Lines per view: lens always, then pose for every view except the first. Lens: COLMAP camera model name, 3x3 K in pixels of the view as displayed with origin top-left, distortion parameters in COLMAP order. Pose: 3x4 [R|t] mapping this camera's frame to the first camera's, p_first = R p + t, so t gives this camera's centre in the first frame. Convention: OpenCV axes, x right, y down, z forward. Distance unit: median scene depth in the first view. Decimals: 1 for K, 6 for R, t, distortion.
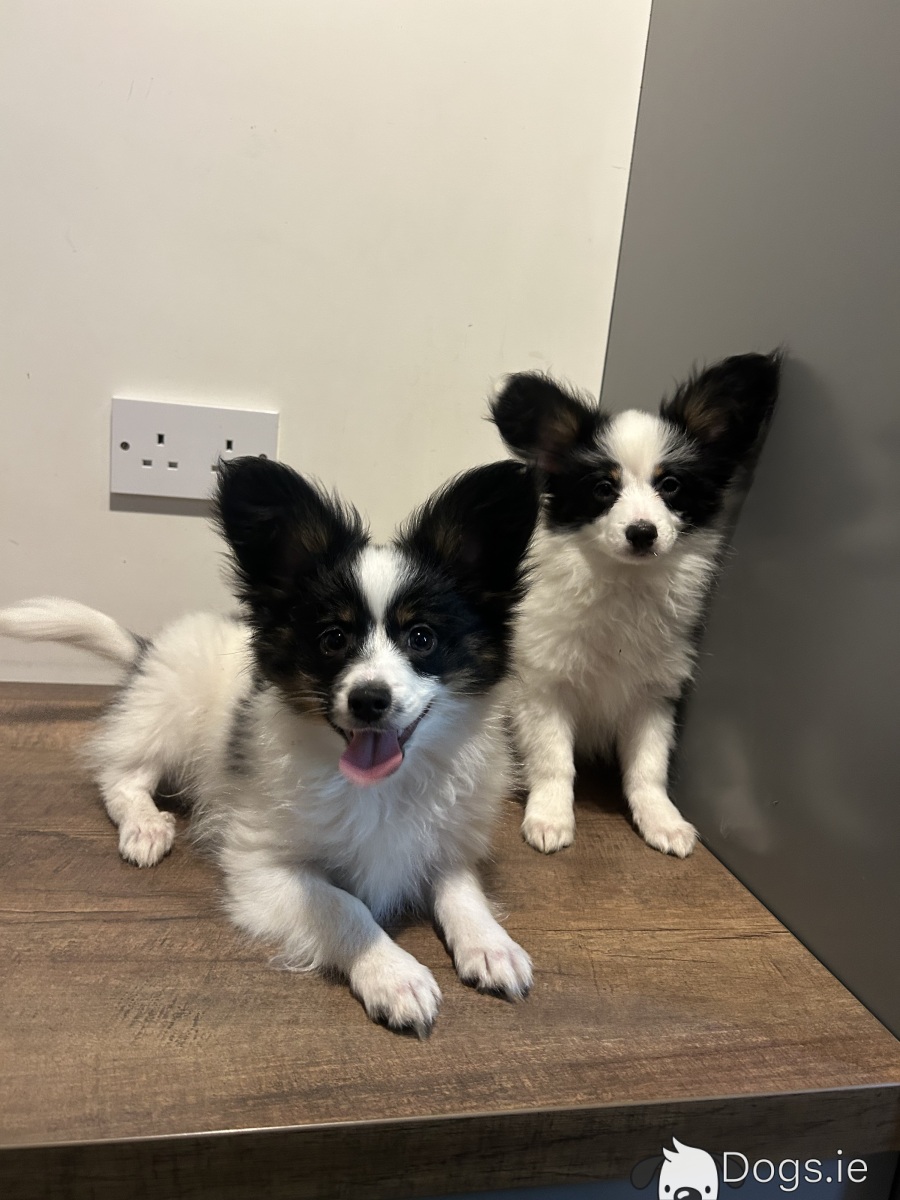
lens RADIAL K [[943.8, 0, 450.0], [0, 943.8, 600.0], [0, 0, 1]] dist [0.060289, -0.081266]
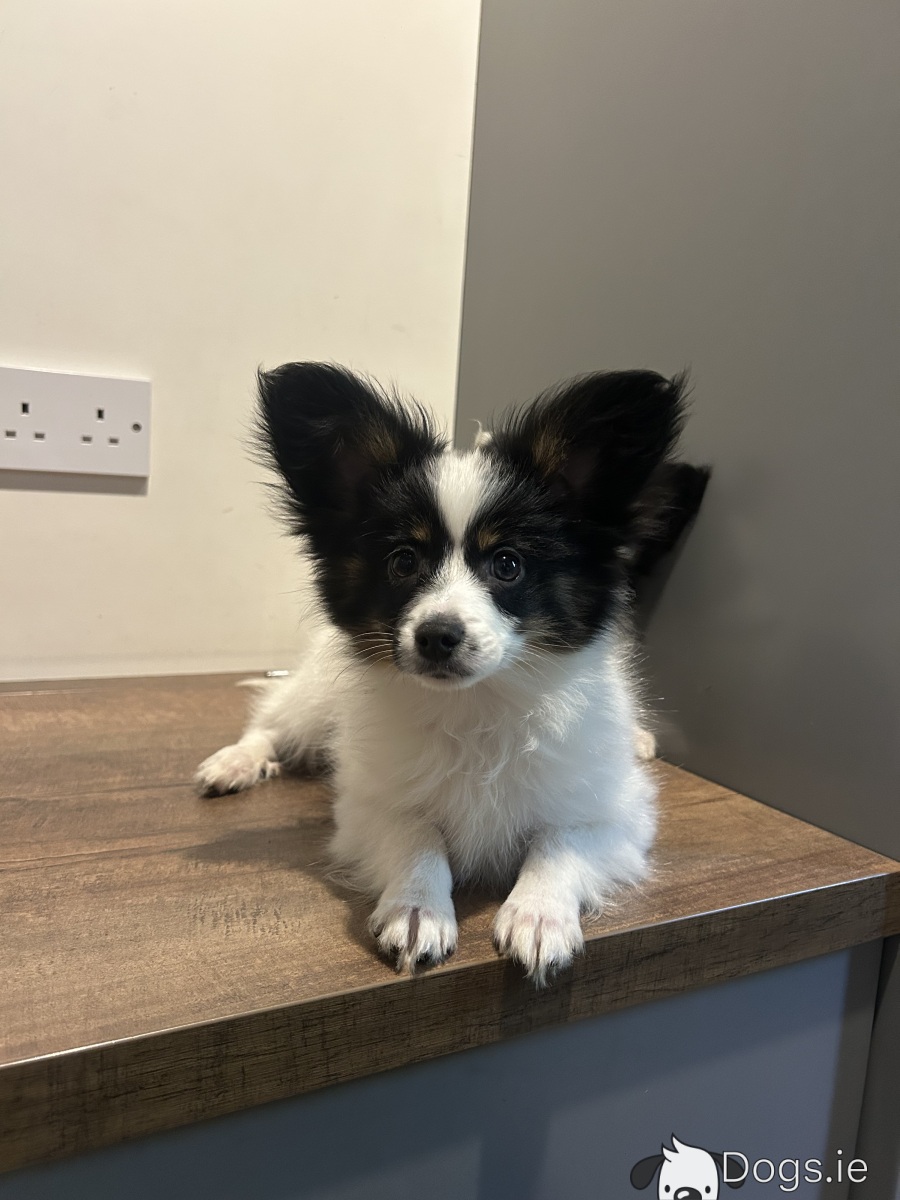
lens RADIAL K [[953.2, 0, 450.0], [0, 953.2, 600.0], [0, 0, 1]] dist [-0.004507, -0.000994]
pose [[0.958654, -0.073813, 0.274834, -0.325943], [0.088070, 0.995315, -0.039886, 0.169686], [-0.270602, 0.062442, 0.960664, 0.004262]]
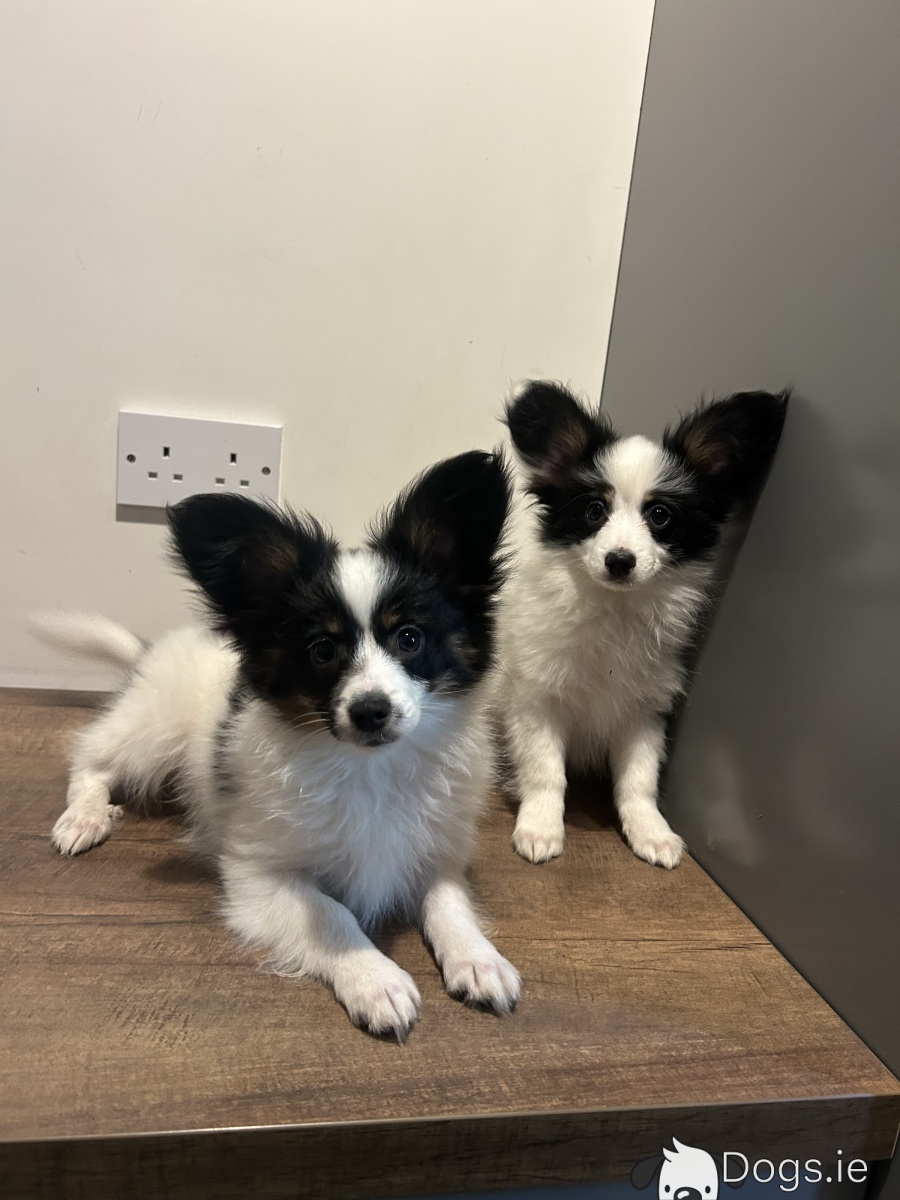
lens RADIAL K [[943.8, 0, 450.0], [0, 943.8, 600.0], [0, 0, 1]] dist [0.060289, -0.081266]
pose [[0.999873, 0.009182, -0.013032, 0.028078], [-0.009251, 0.999943, -0.005244, -0.013488], [0.012983, 0.005364, 0.999901, -0.031137]]
